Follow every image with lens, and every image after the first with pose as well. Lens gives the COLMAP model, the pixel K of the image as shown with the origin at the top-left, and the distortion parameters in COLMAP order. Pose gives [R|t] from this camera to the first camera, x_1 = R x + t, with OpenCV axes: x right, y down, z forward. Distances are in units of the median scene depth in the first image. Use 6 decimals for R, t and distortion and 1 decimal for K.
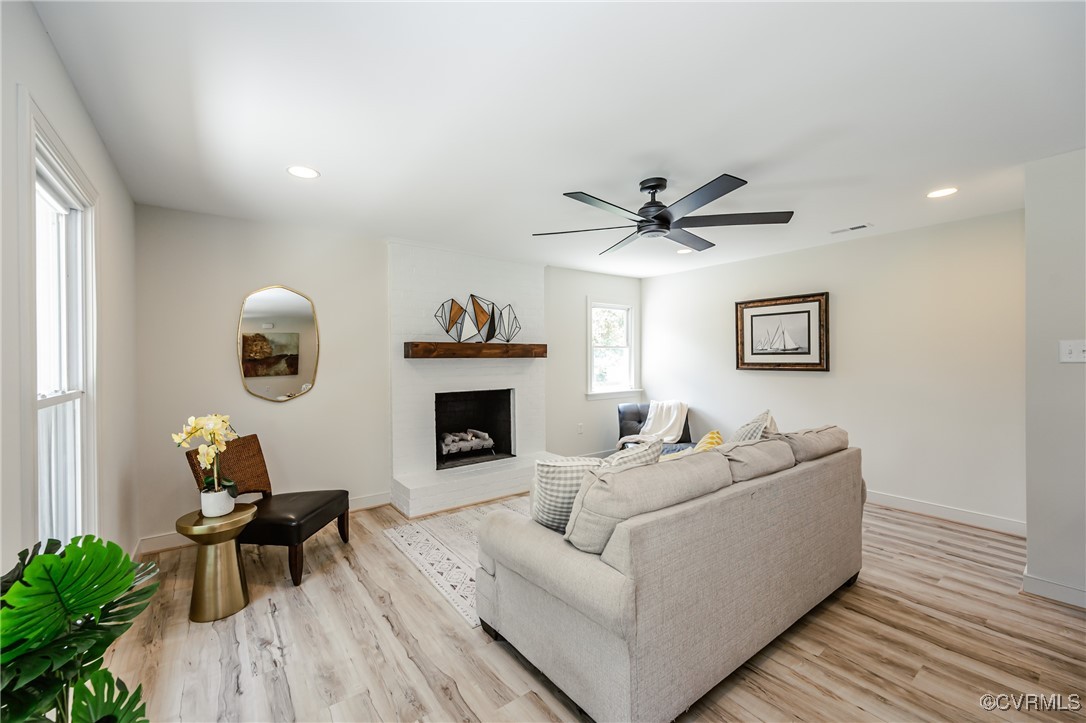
lens RADIAL K [[434.0, 0, 541.3], [0, 434.0, 362.0], [0, 0, 1]] dist [0.000674, 0.000005]
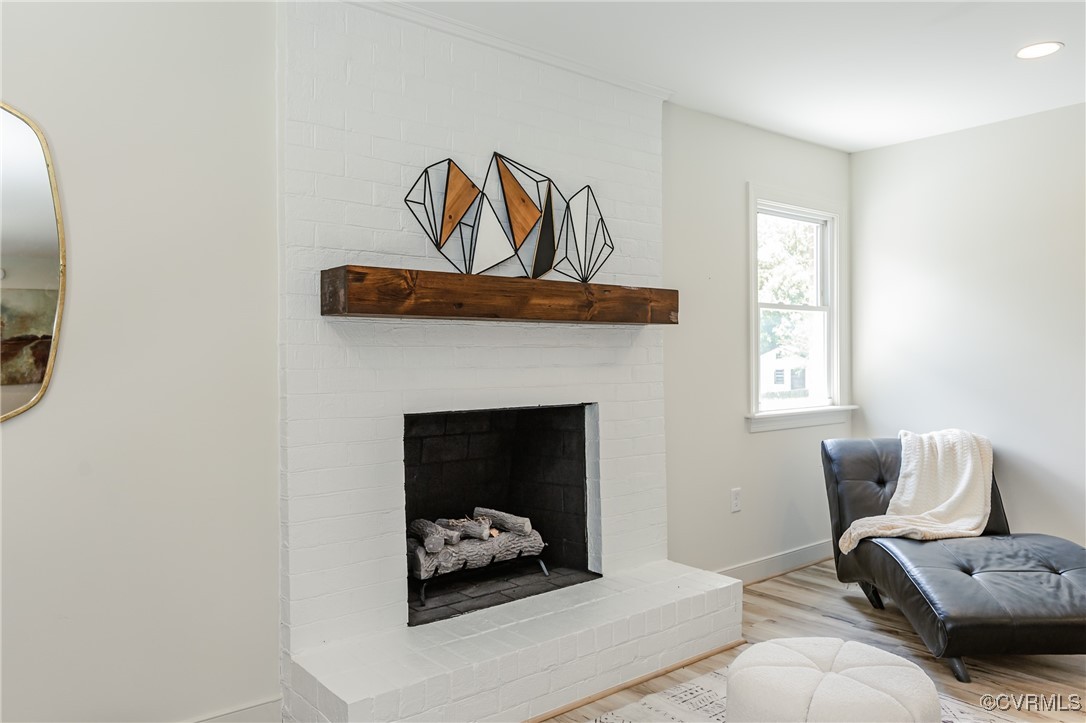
lens RADIAL K [[741.9, 0, 543.7], [0, 741.9, 360.6], [0, 0, 1]] dist [-0.009880, 0.002351]
pose [[0.999280, -0.003233, 0.037794, -0.139625], [0.003660, 0.999930, -0.011231, 0.031461], [-0.037755, 0.011362, 0.999222, 0.344438]]
